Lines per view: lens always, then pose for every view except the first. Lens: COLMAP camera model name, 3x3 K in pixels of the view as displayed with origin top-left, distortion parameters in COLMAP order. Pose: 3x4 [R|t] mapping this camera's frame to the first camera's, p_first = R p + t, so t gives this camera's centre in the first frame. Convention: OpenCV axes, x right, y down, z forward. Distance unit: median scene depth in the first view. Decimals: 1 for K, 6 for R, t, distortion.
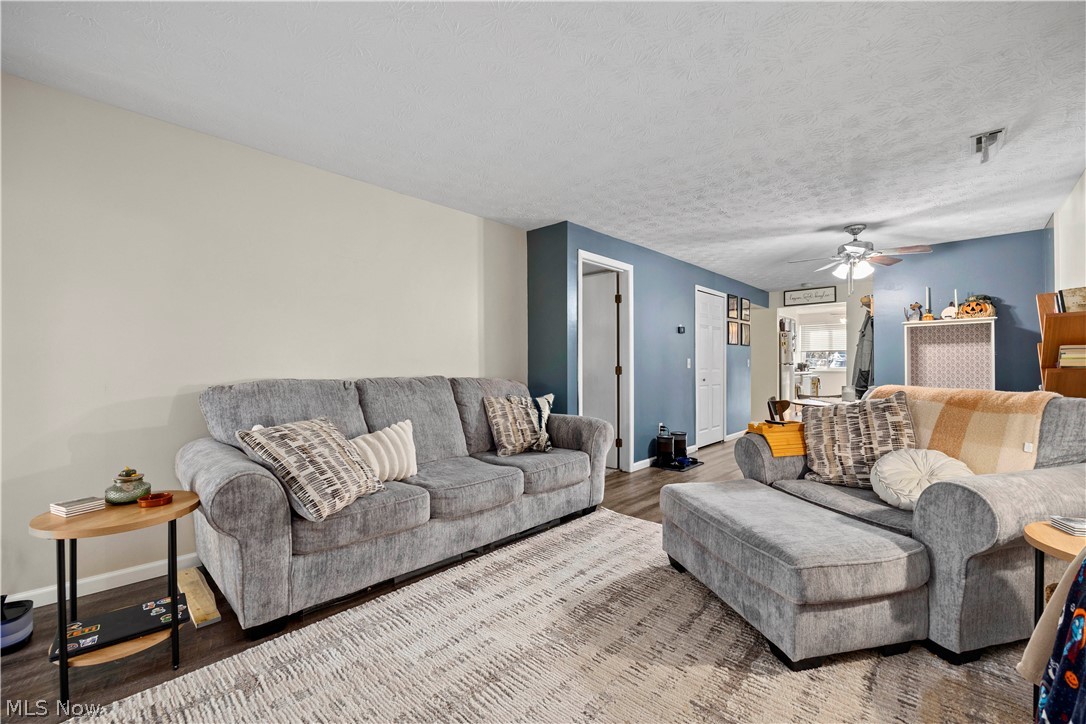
lens RADIAL K [[456.6, 0, 548.2], [0, 456.6, 362.8], [0, 0, 1]] dist [-0.003669, -0.000144]
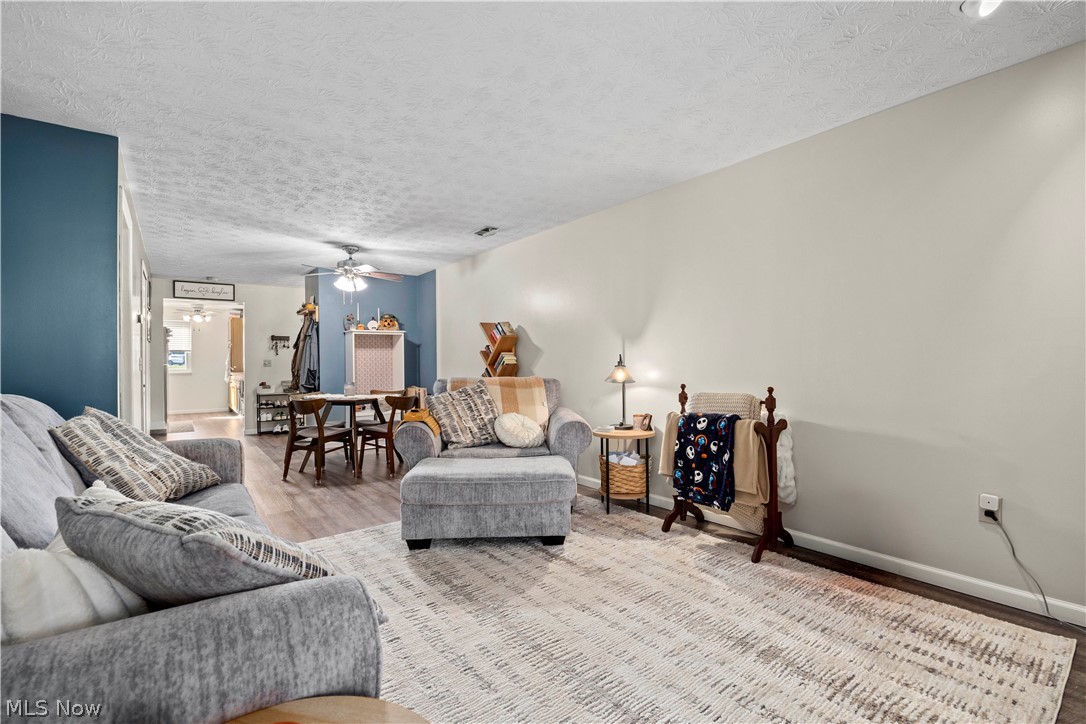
lens RADIAL K [[494.8, 0, 541.1], [0, 494.8, 359.9], [0, 0, 1]] dist [-0.000359, 0.000203]
pose [[0.174698, 0.003127, 0.984617, -0.664750], [0.007387, 0.999963, -0.004486, 0.002373], [-0.984594, 0.008057, 0.174668, 0.394958]]
